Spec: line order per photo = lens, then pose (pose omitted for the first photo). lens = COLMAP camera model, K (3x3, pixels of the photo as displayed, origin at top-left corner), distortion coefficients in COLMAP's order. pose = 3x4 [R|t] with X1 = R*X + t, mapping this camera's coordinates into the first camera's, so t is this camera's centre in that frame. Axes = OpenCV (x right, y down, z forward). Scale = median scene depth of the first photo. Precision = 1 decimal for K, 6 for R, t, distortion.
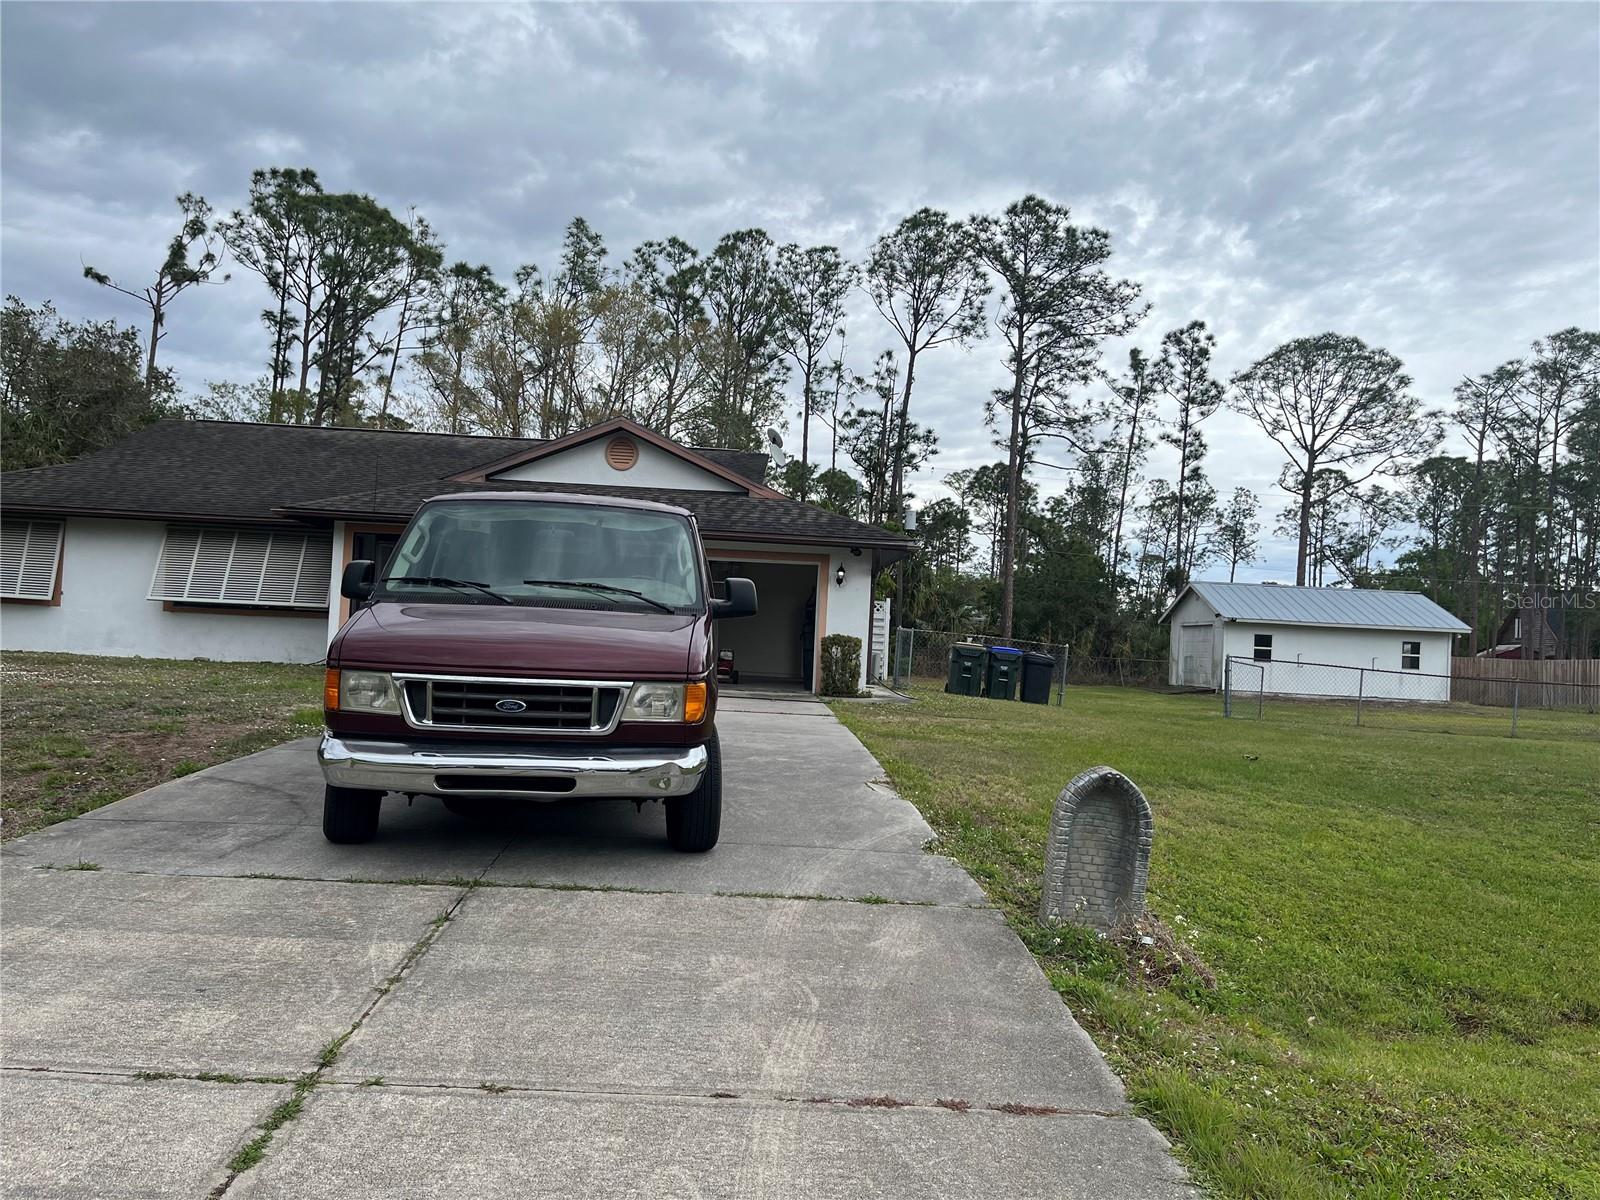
lens RADIAL K [[1220.3, 0, 800.0], [0, 1220.3, 600.0], [0, 0, 1]] dist [0.099988, -0.133872]
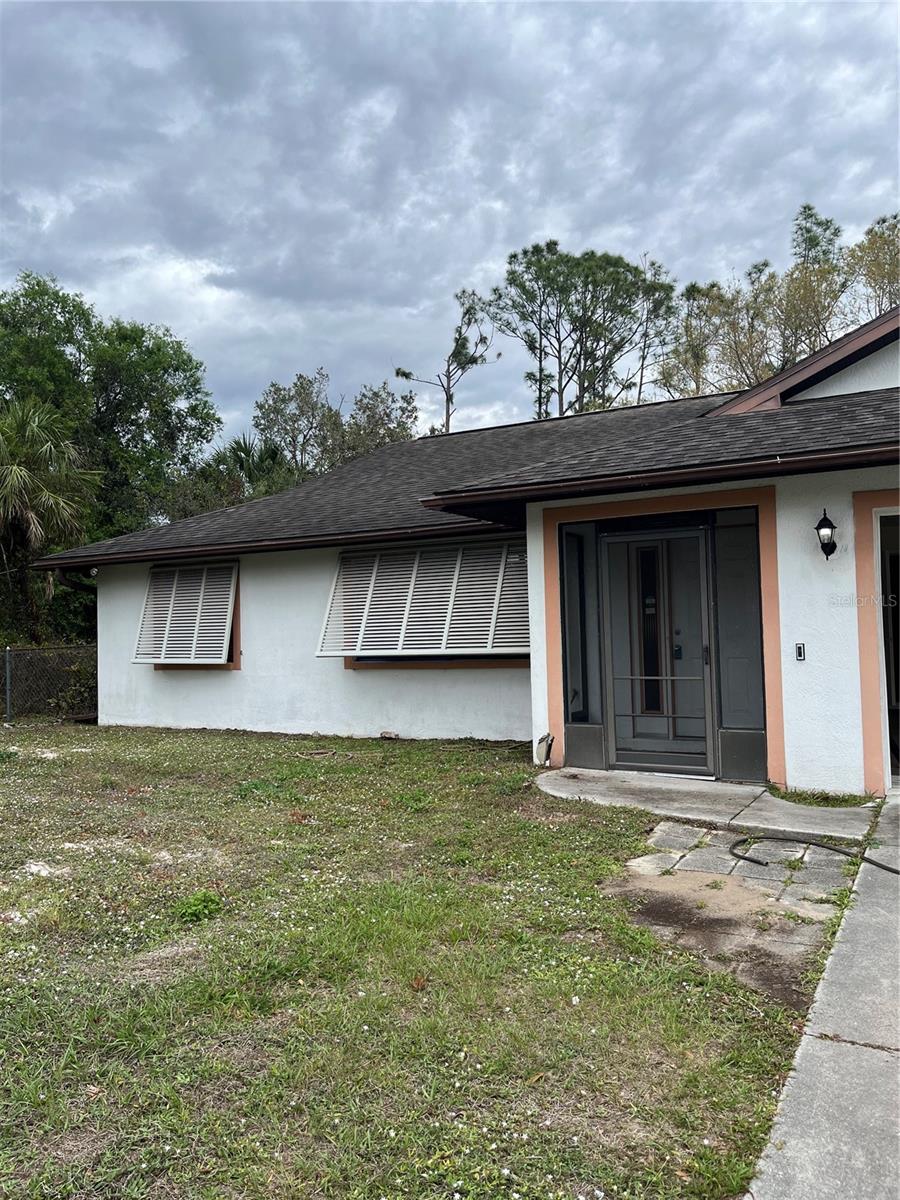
lens RADIAL K [[915.2, 0, 450.0], [0, 915.2, 600.0], [0, 0, 1]] dist [0.099988, -0.133872]
pose [[0.852314, -0.089224, -0.515365, -0.071913], [0.086791, 0.995808, -0.028868, -0.004510], [0.515780, -0.020124, 0.856485, 0.231638]]
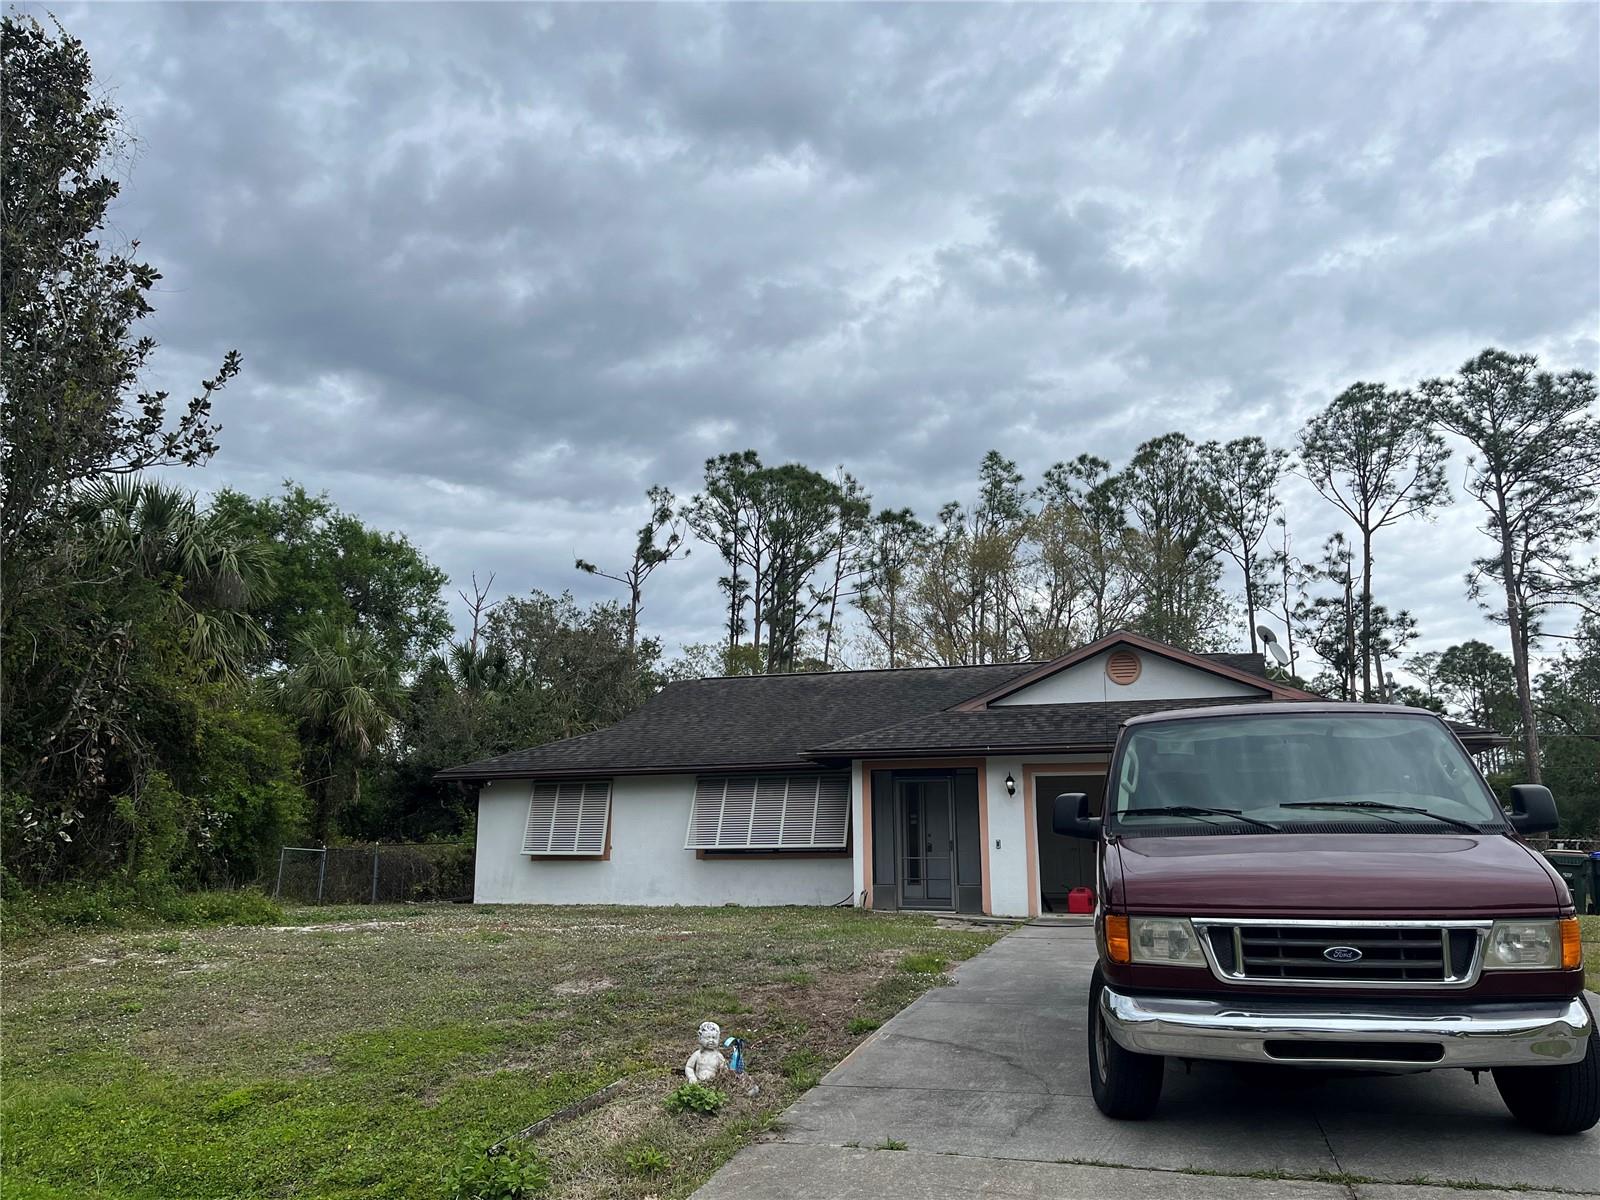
lens RADIAL K [[1220.3, 0, 800.0], [0, 1220.3, 600.0], [0, 0, 1]] dist [0.099988, -0.133872]
pose [[0.945536, -0.118003, -0.303377, -0.035689], [0.061357, 0.979883, -0.189908, -0.001601], [0.319684, 0.160950, 0.933754, 0.004983]]
